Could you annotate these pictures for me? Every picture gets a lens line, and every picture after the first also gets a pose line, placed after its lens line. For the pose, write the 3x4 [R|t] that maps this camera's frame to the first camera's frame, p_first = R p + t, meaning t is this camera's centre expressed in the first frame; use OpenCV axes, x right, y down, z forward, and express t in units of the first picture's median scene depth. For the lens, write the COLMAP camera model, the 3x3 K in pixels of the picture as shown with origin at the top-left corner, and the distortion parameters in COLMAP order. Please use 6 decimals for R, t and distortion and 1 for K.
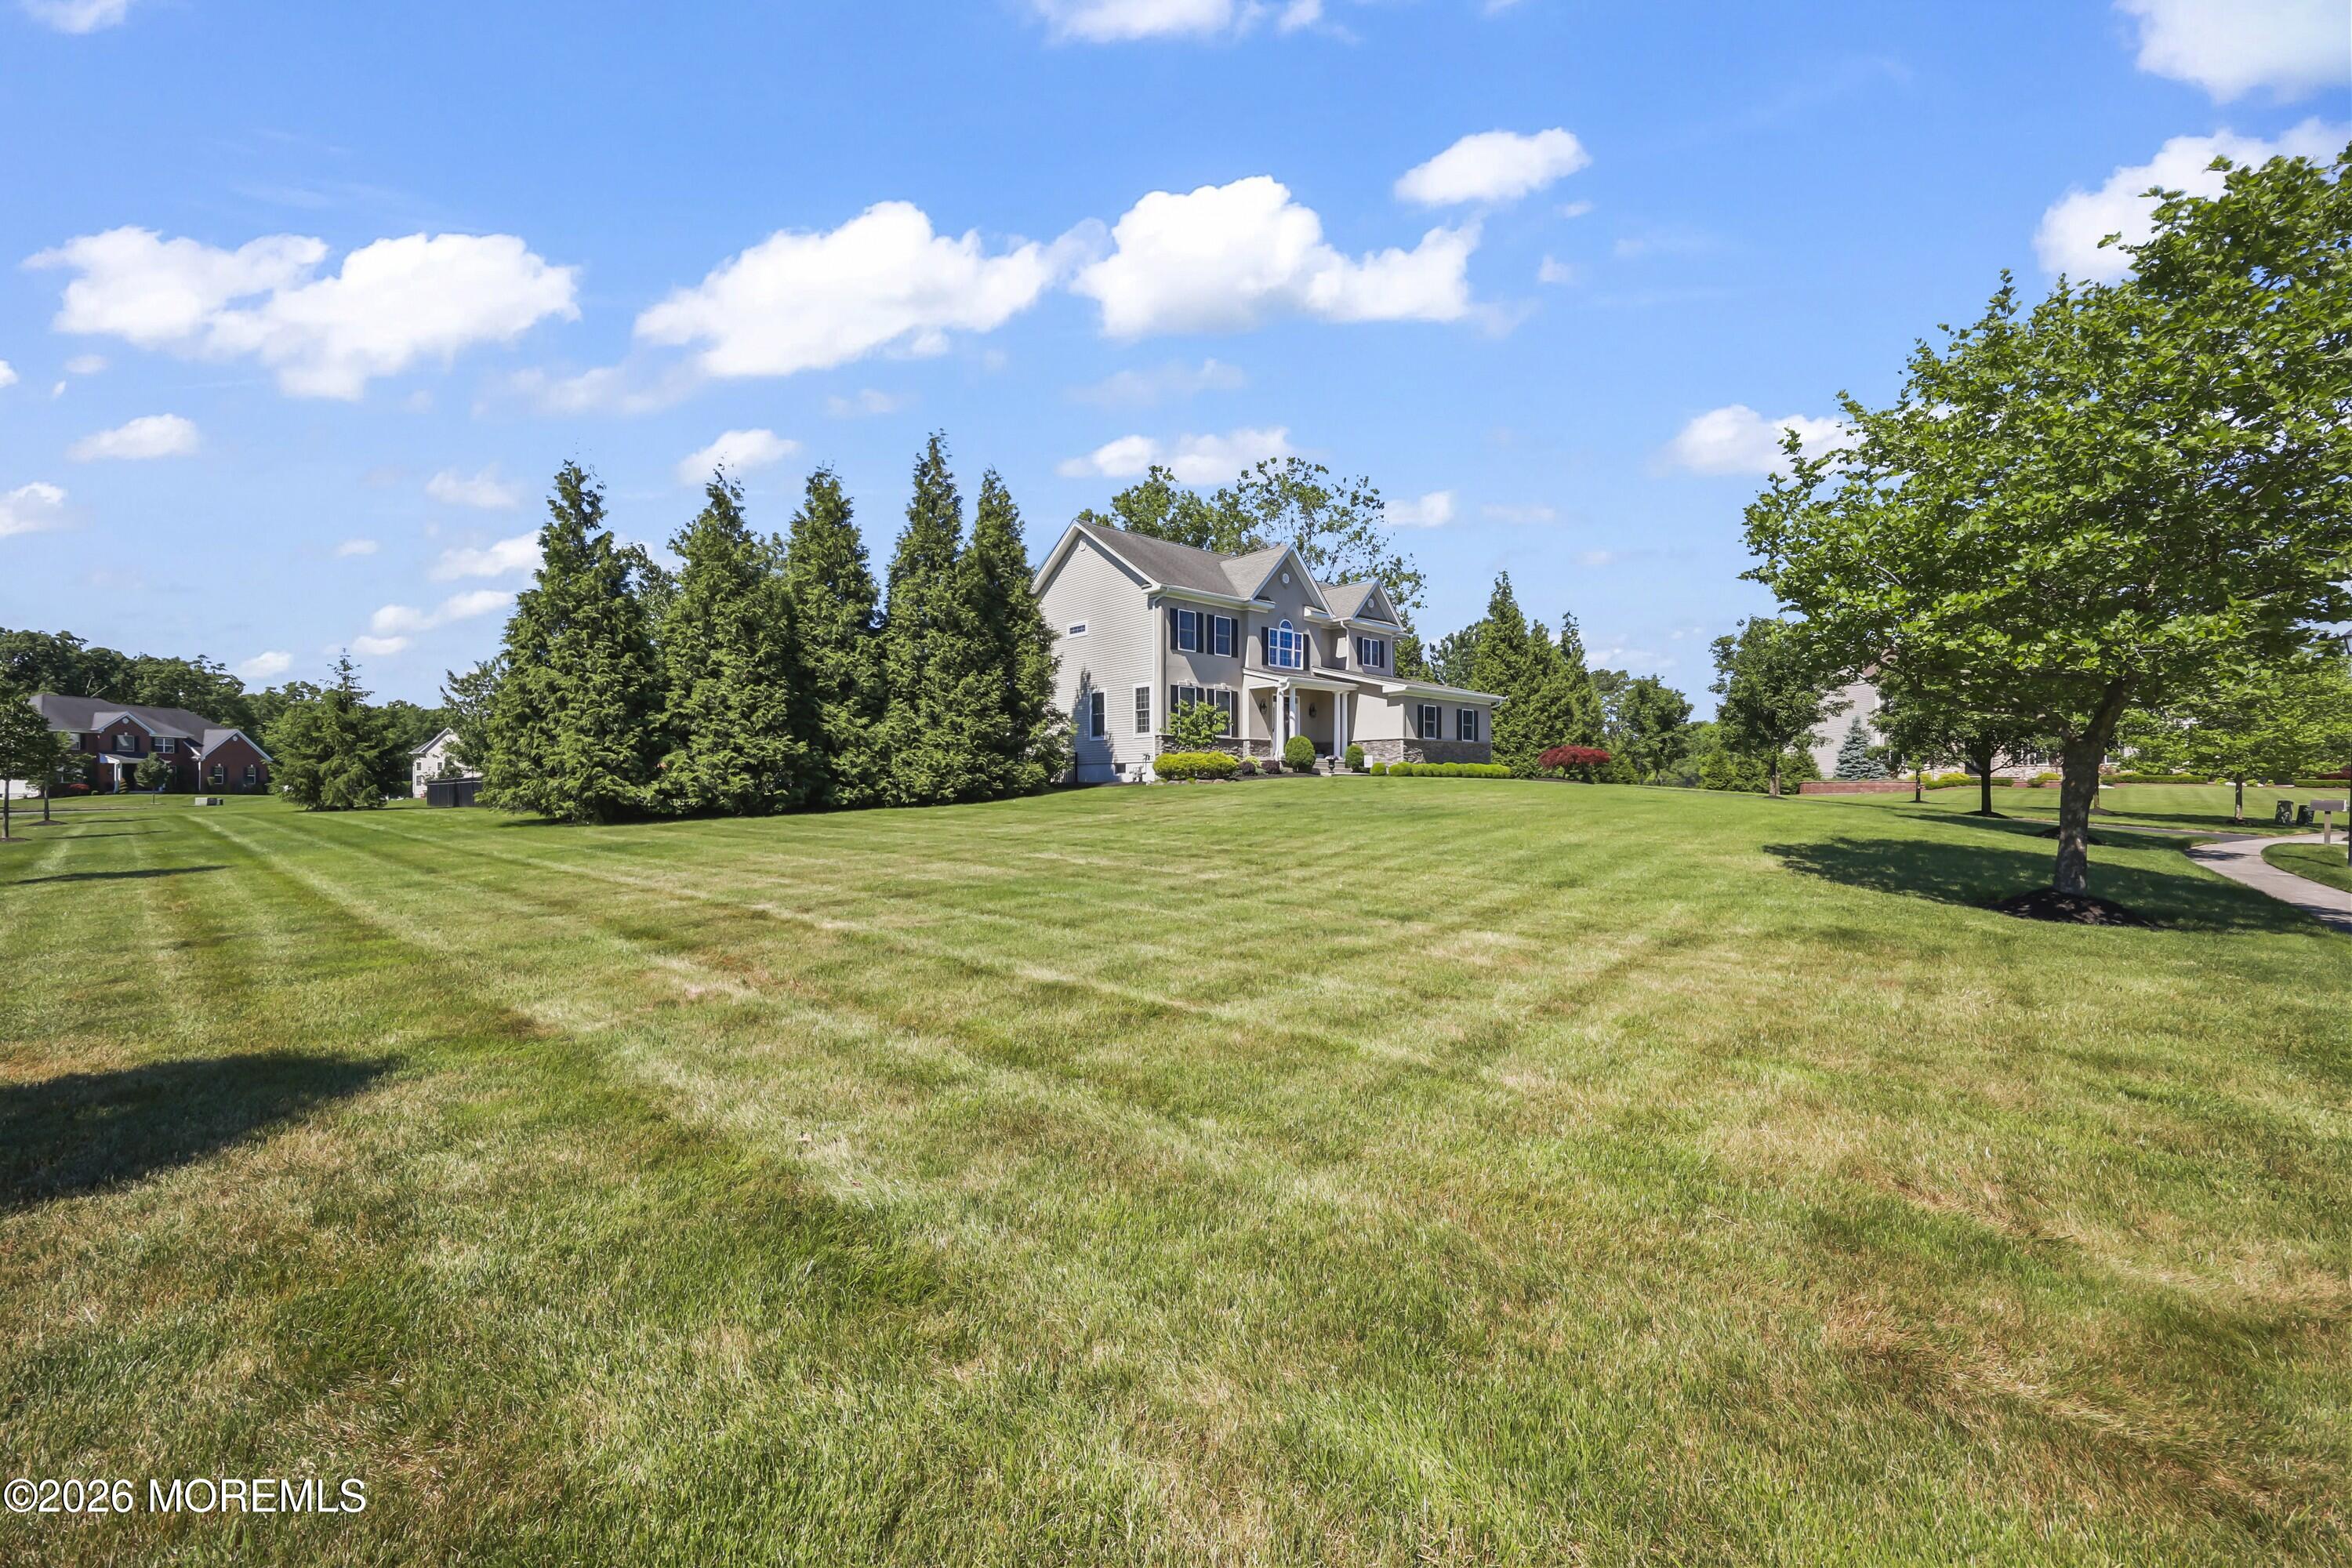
lens RADIAL K [[952.2, 0, 1181.9], [0, 952.2, 764.5], [0, 0, 1]] dist [0.000627, 0.000100]
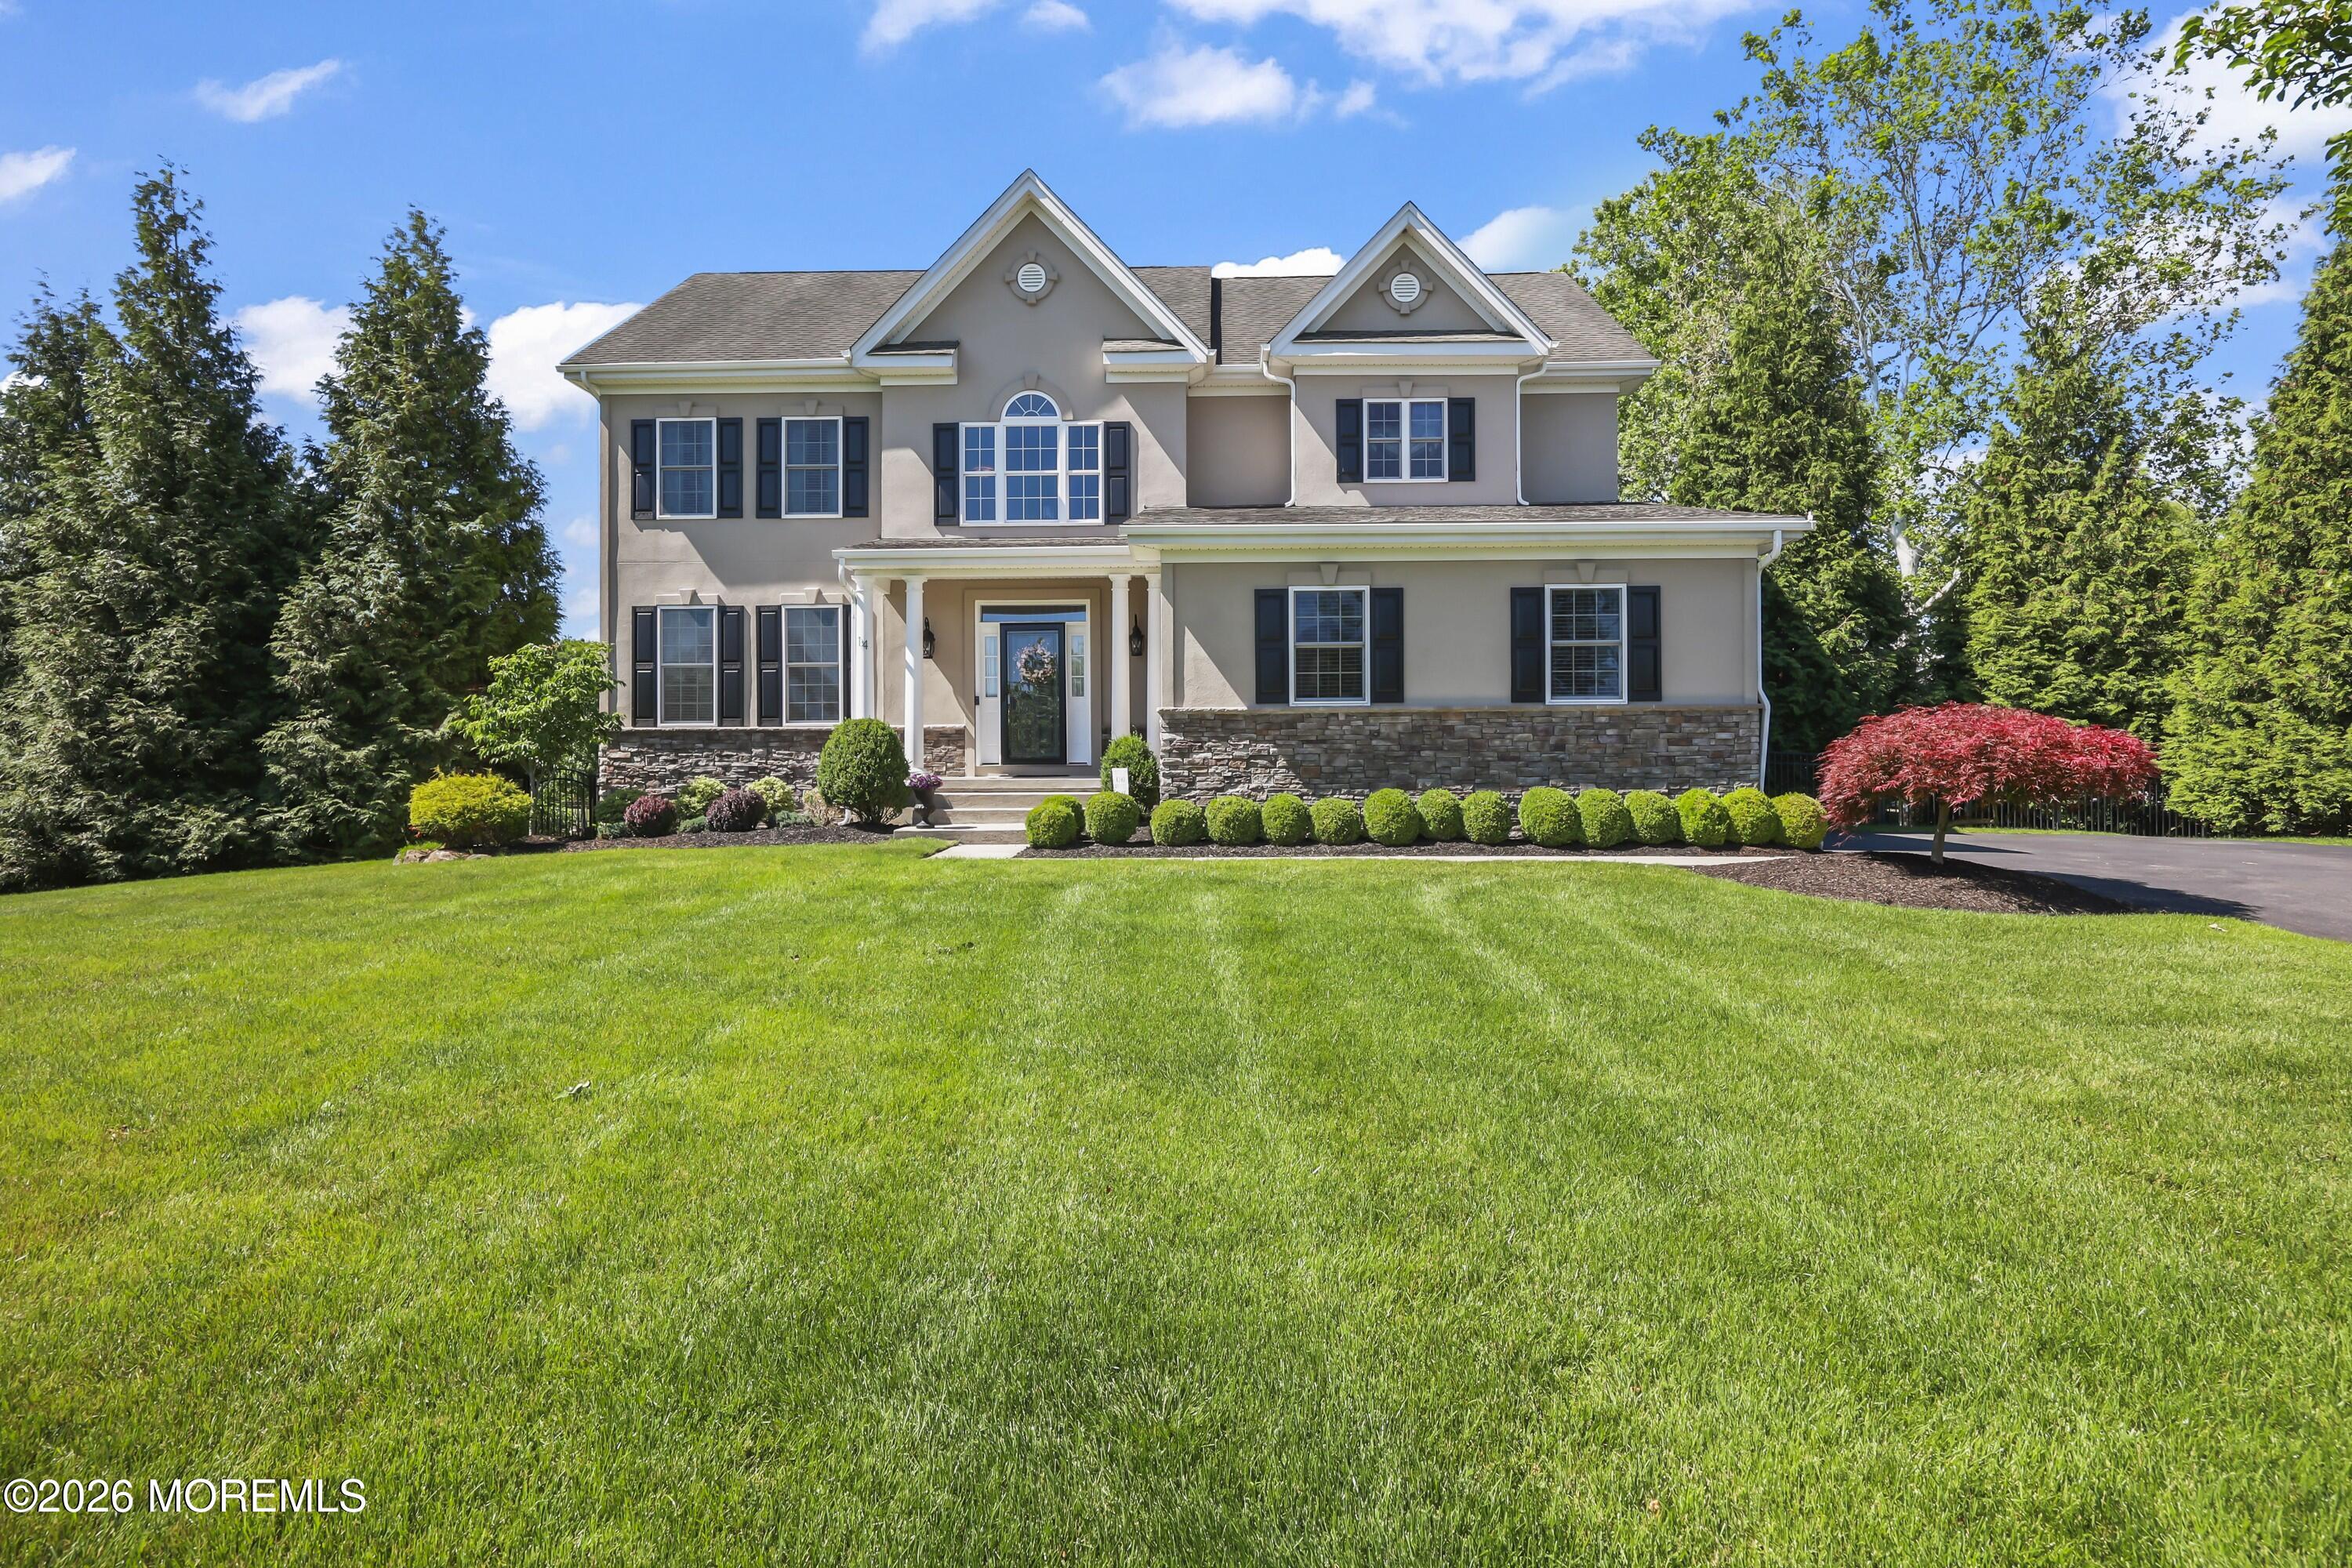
lens RADIAL K [[1295.7, 0, 1186.9], [0, 1295.7, 746.6], [0, 0, 1]] dist [-0.000412, 0.001009]
pose [[0.710820, -0.019723, -0.703098, 0.510995], [0.020236, 0.999766, -0.007587, -0.012602], [0.703083, -0.008835, 0.711053, 0.712314]]
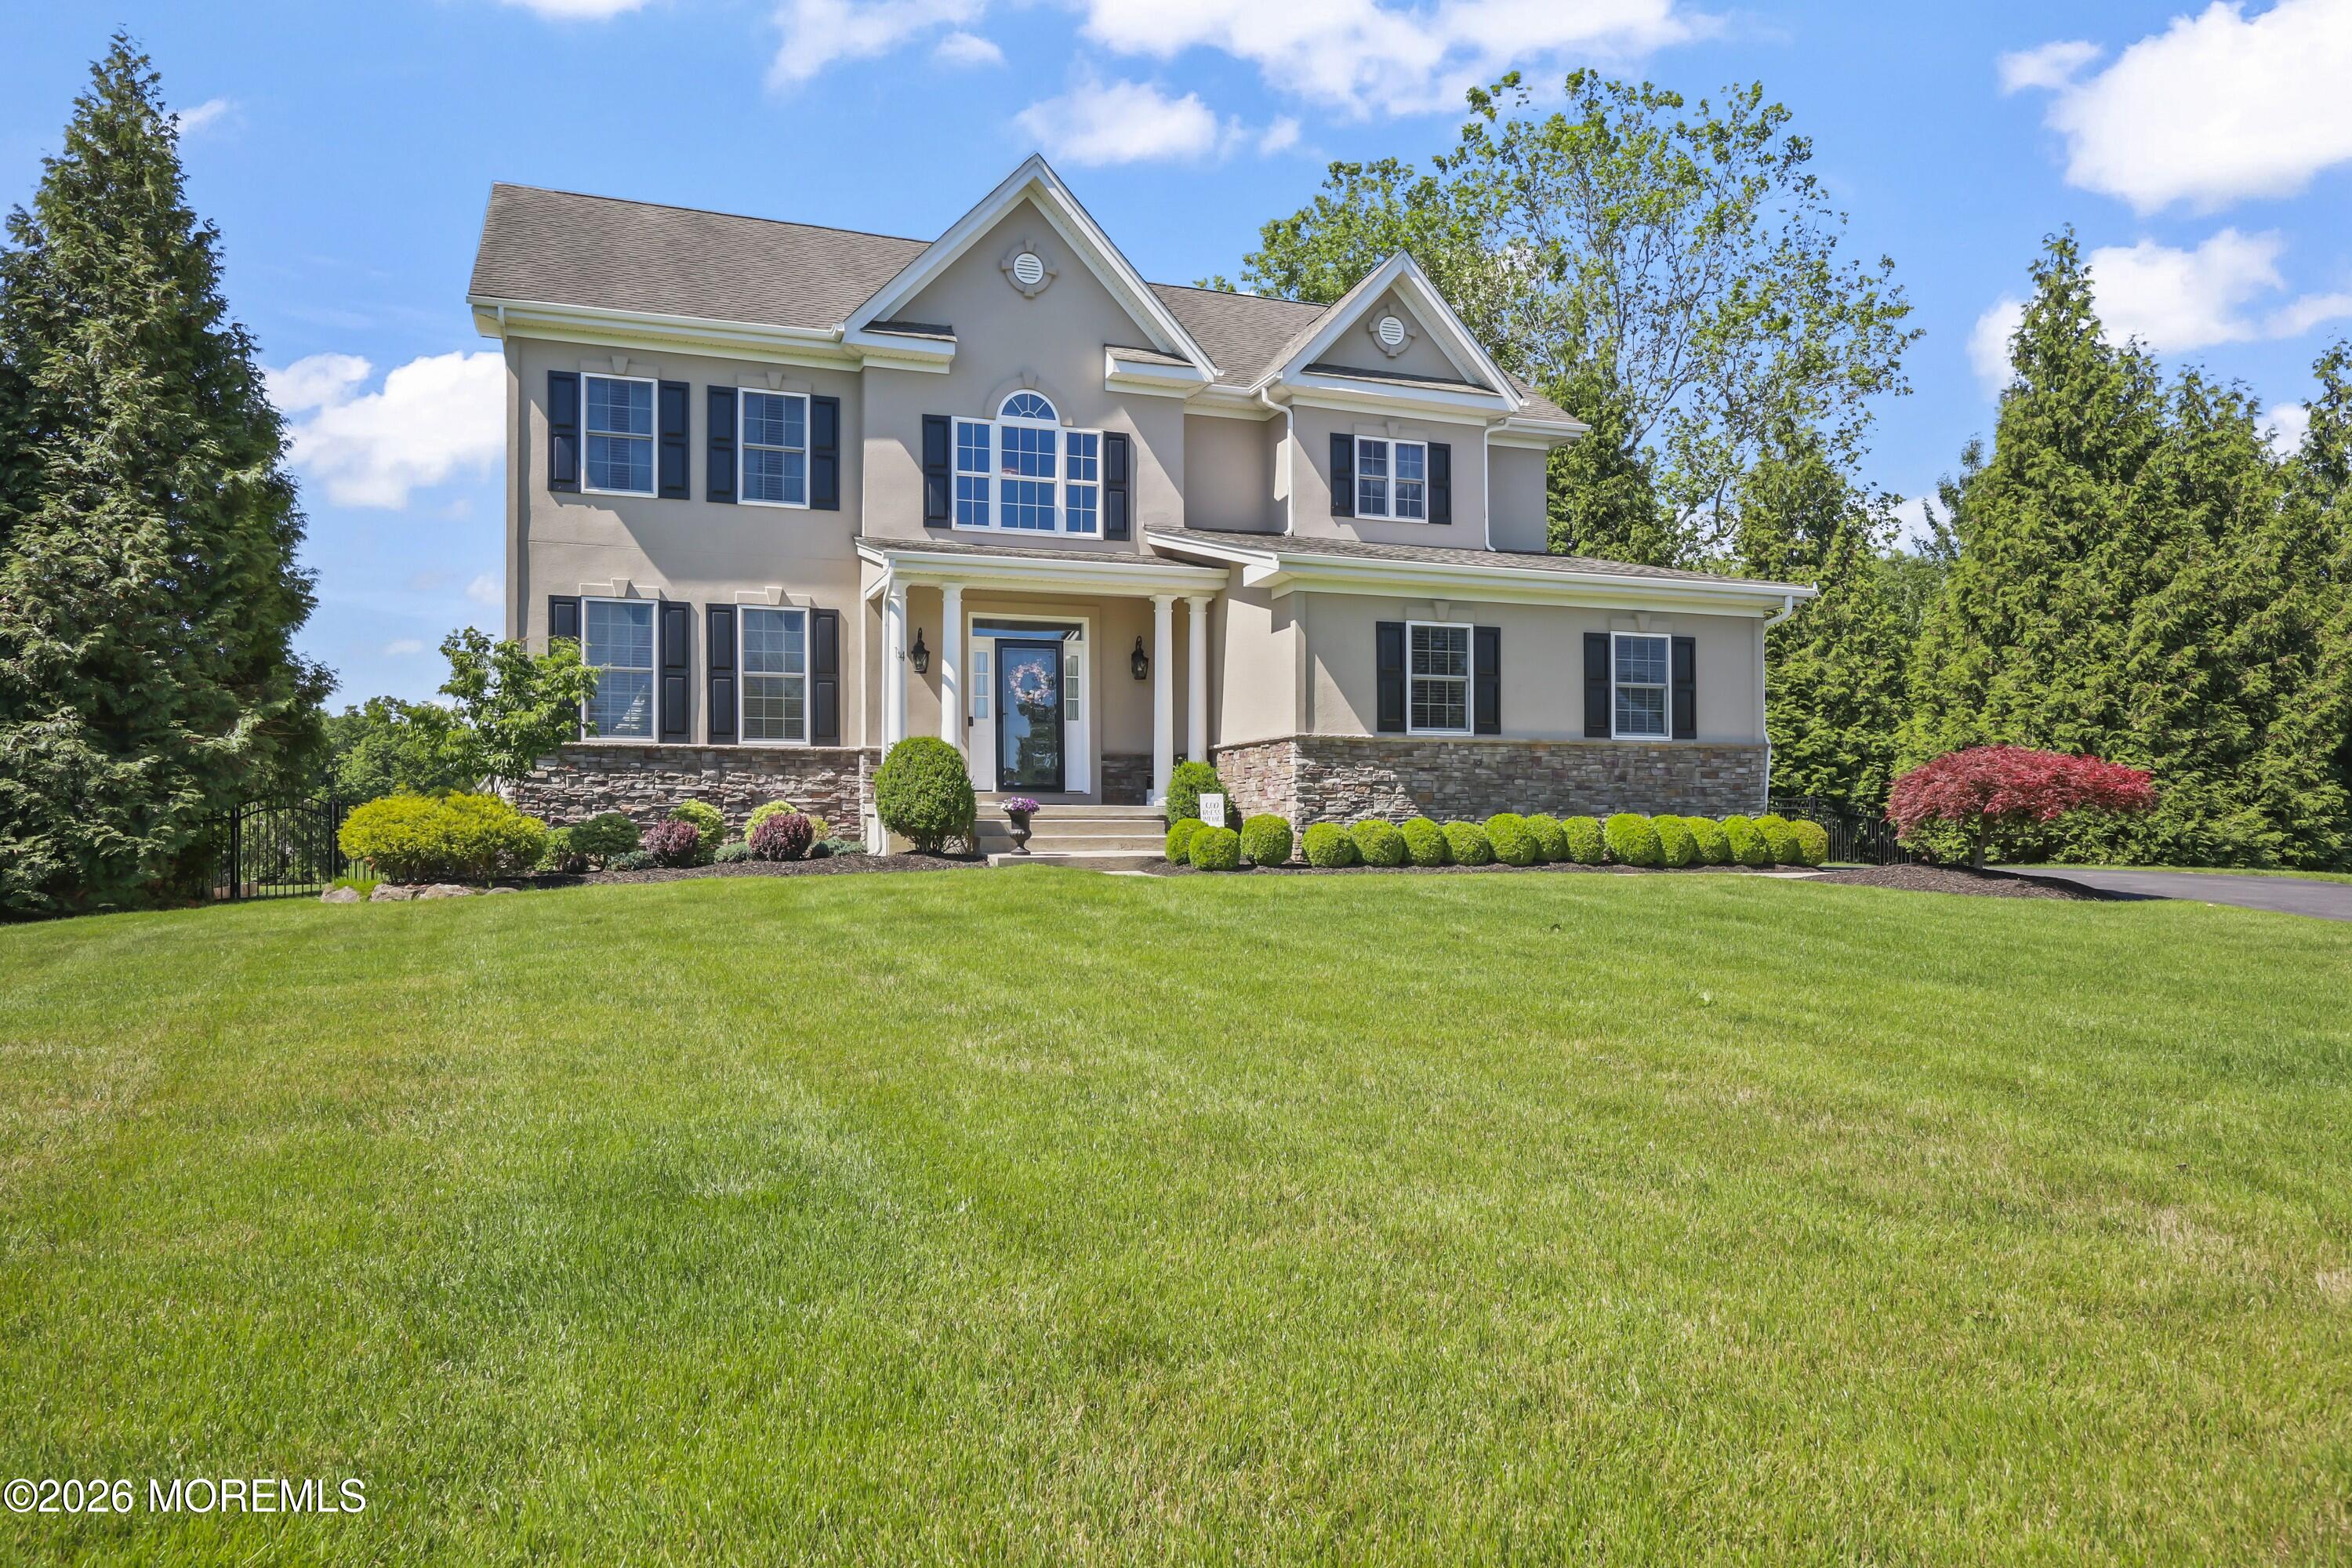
lens RADIAL K [[1555.9, 0, 1176.0], [0, 1555.9, 784.0], [0, 0, 1]] dist [0.001565, -0.000010]
pose [[0.920727, -0.012777, -0.389998, 0.382010], [0.009544, 0.999902, -0.010225, -0.007285], [0.390091, 0.005693, 0.920759, 0.531254]]
